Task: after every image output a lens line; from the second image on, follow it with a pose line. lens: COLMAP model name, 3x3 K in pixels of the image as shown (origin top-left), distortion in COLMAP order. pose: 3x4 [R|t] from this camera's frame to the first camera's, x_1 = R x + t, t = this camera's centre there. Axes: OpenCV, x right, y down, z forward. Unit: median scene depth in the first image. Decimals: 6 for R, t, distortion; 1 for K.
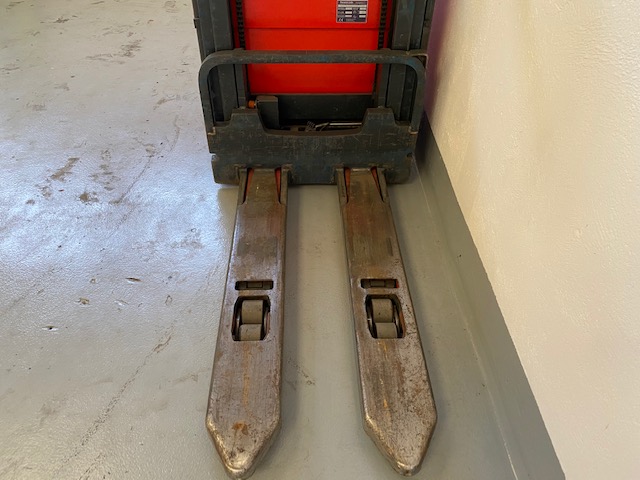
lens RADIAL K [[489.2, 0, 326.4], [0, 489.2, 236.7], [0, 0, 1]] dist [0.025555, -0.047685]
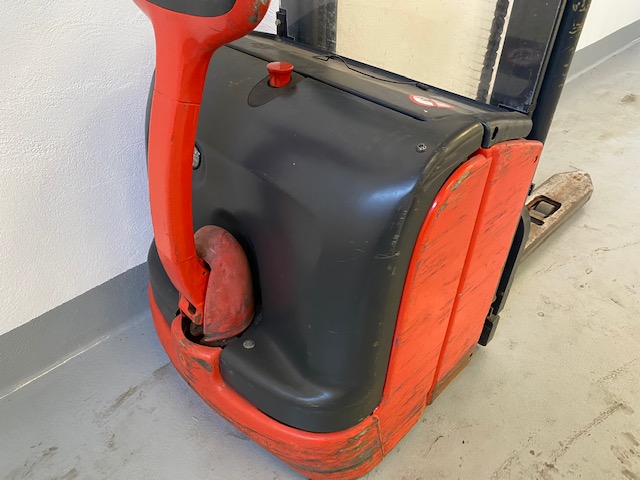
lens RADIAL K [[489.2, 0, 326.4], [0, 489.2, 236.7], [0, 0, 1]] dist [0.025555, -0.047685]
pose [[-0.674252, -0.479873, 0.561343, -0.453295], [0.464965, 0.314695, 0.827511, -1.016103], [-0.573752, 0.818956, 0.010941, 1.121794]]
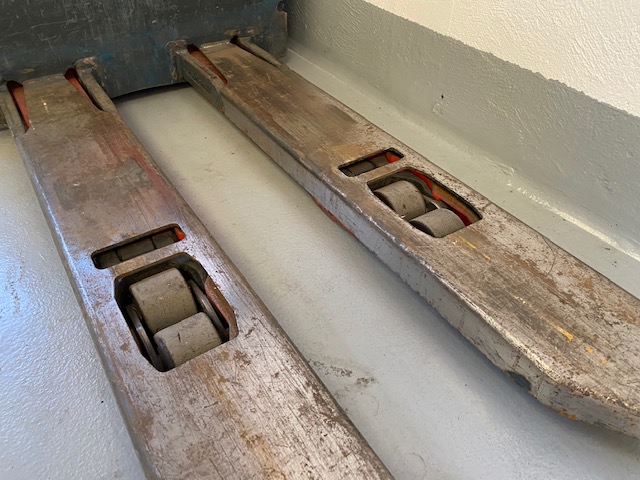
lens RADIAL K [[489.2, 0, 326.4], [0, 489.2, 236.7], [0, 0, 1]] dist [0.025555, -0.047685]
pose [[0.851136, -0.347228, 0.393699, -0.146392], [0.352910, 0.933697, 0.060533, 0.104051], [-0.388615, 0.087419, 0.917244, 0.453951]]
